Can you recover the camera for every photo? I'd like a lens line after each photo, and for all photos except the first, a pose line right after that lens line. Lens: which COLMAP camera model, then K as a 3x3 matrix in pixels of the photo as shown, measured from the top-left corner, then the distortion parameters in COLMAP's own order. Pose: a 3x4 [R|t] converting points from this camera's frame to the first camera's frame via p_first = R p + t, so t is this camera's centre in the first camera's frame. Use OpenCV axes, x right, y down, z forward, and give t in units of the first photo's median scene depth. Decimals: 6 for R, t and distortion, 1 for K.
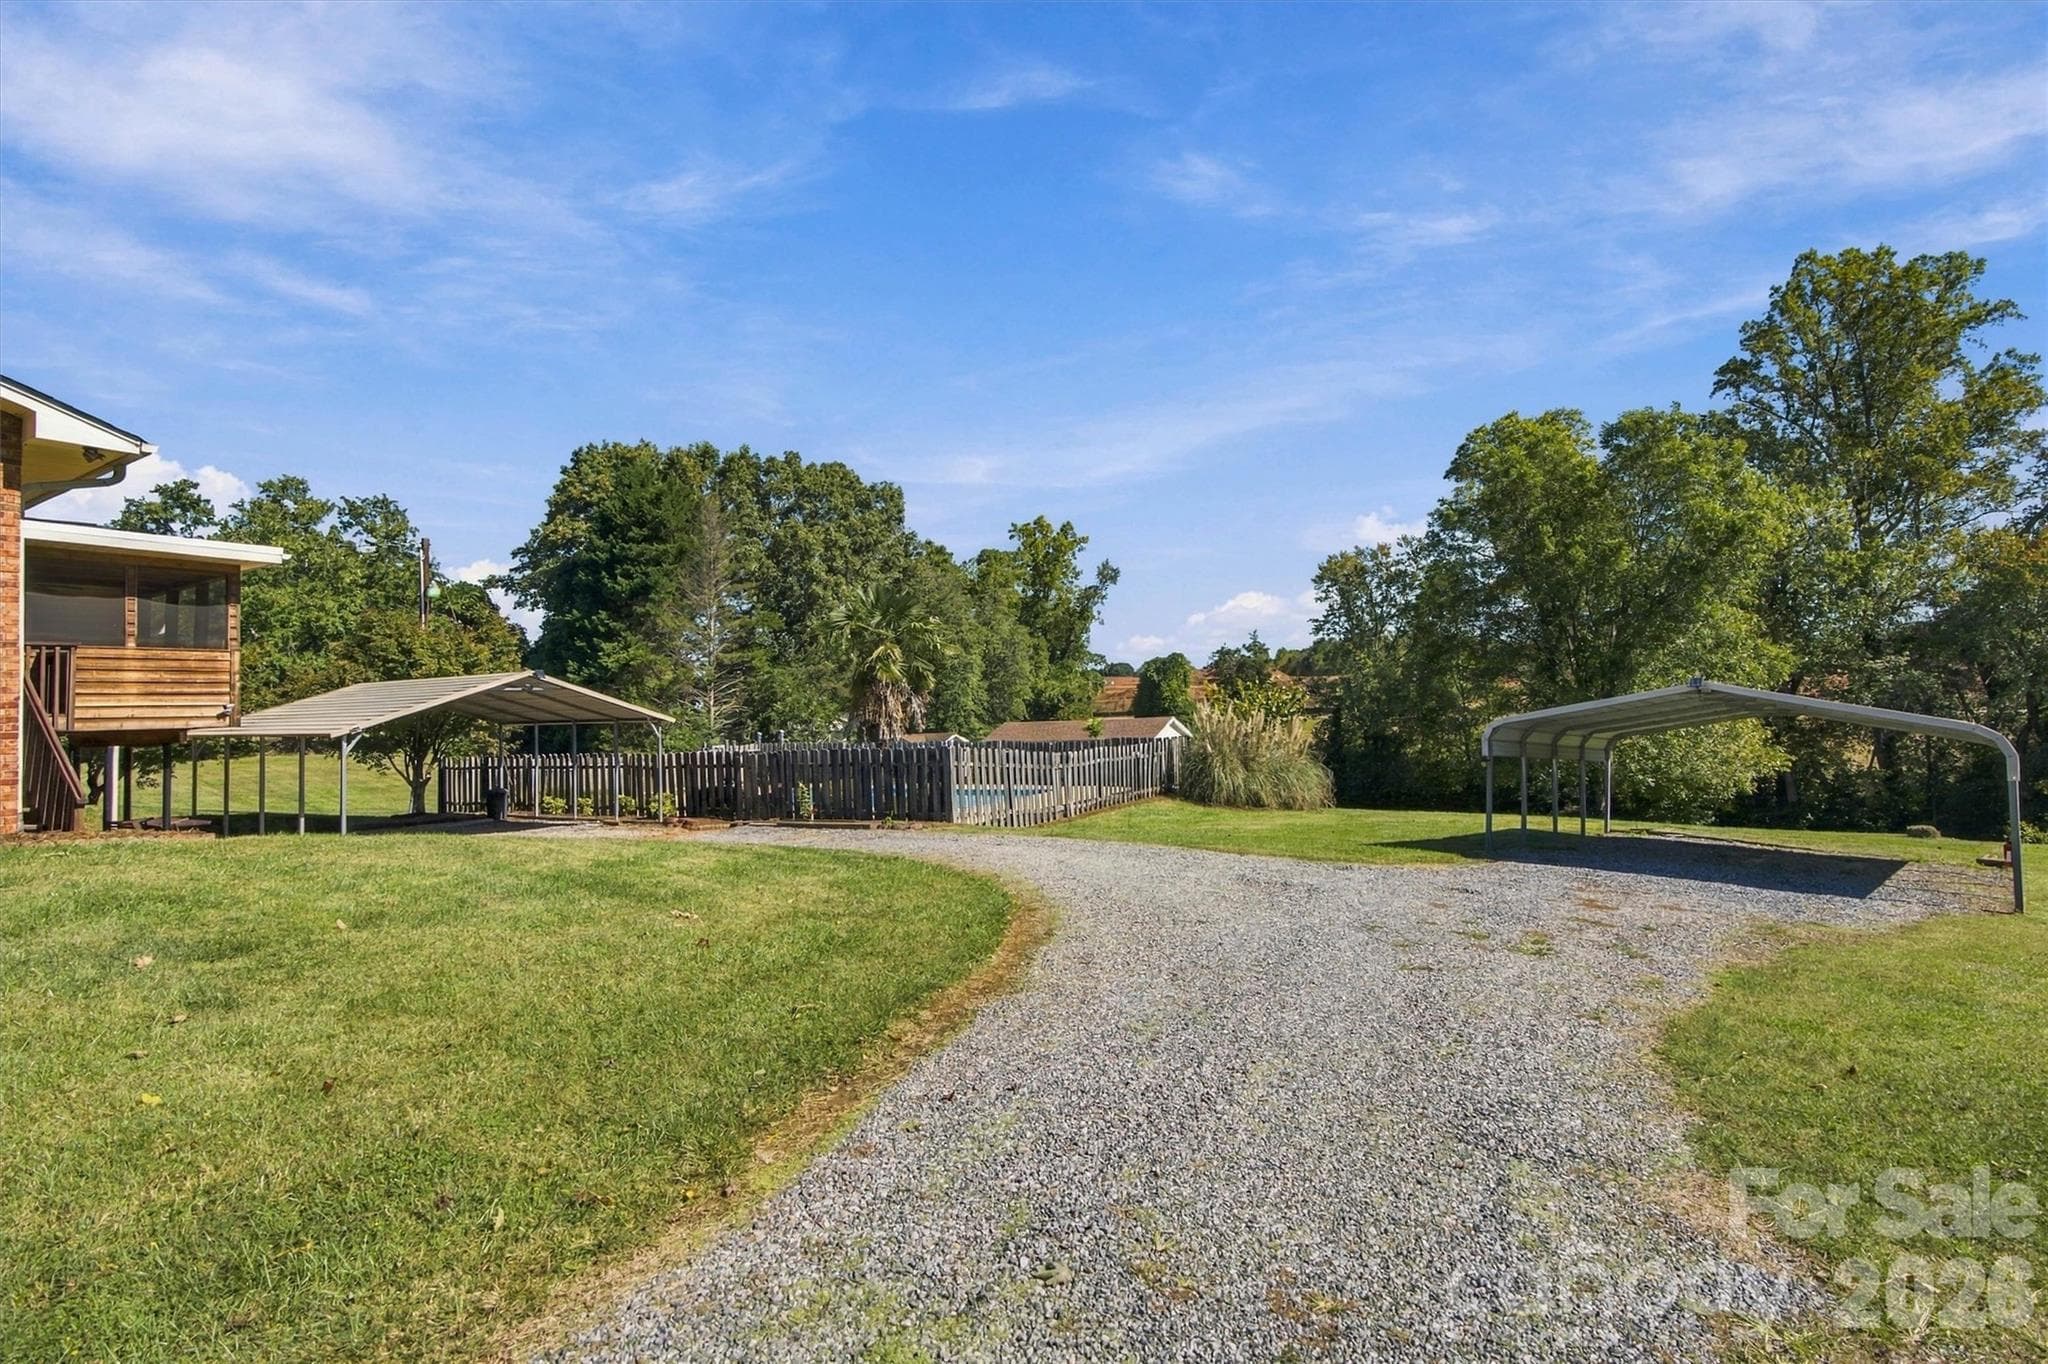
lens RADIAL K [[944.1, 0, 1024.0], [0, 944.1, 682.0], [0, 0, 1]] dist [-0.000370, -0.000080]
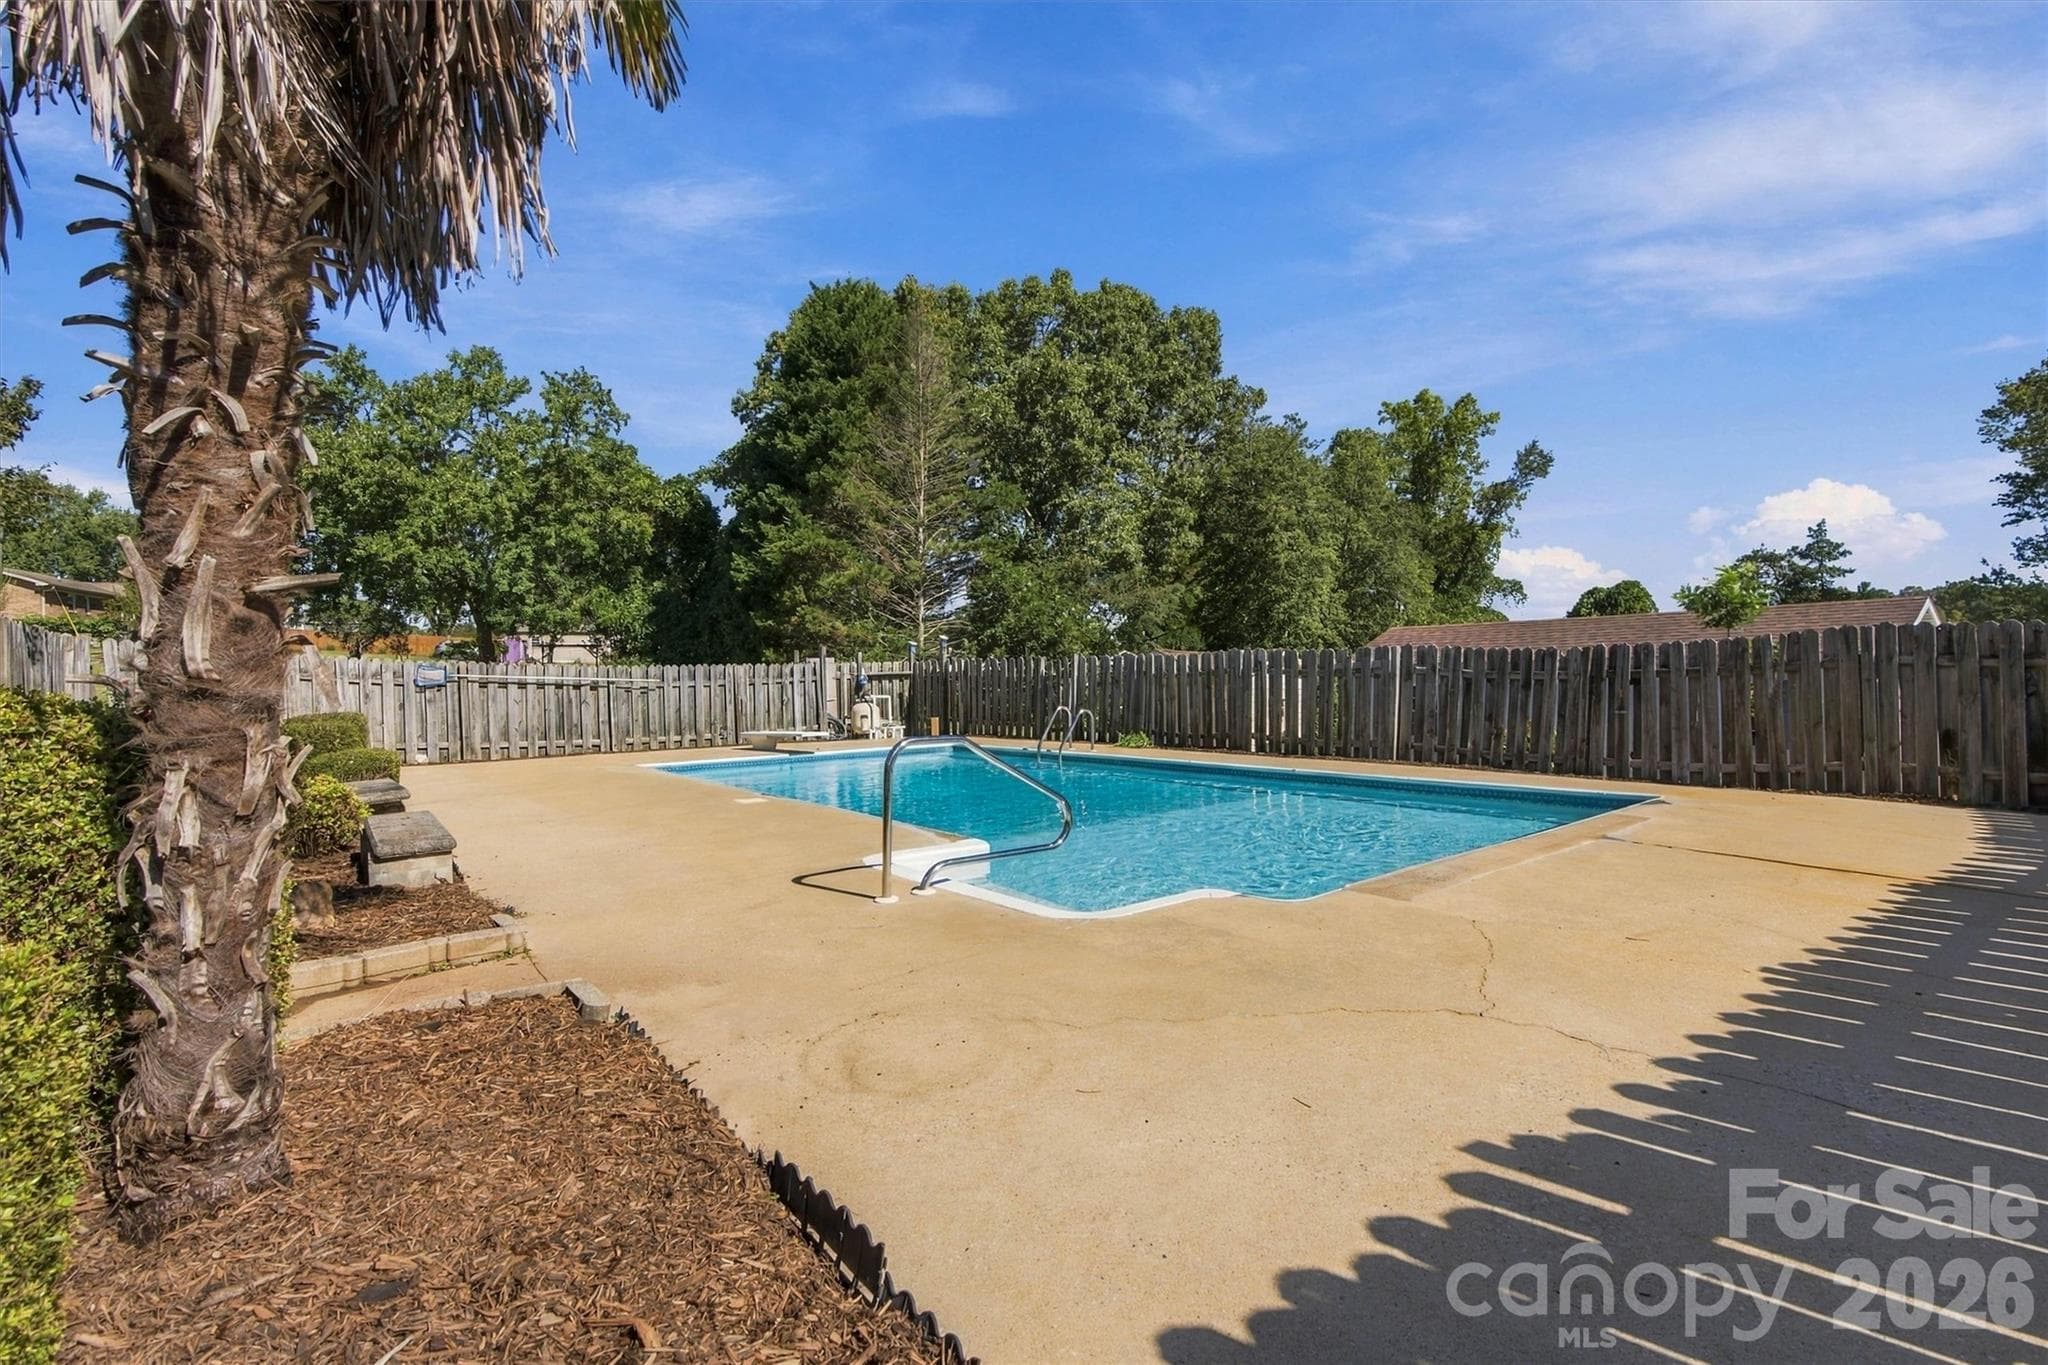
lens RADIAL K [[944.1, 0, 1024.0], [0, 944.1, 682.5], [0, 0, 1]] dist [-0.000370, -0.000080]
pose [[0.936145, 0.023576, -0.350823, -0.016777], [-0.011828, 0.999296, 0.035593, 0.037519], [0.351415, -0.029171, 0.935765, 0.317728]]
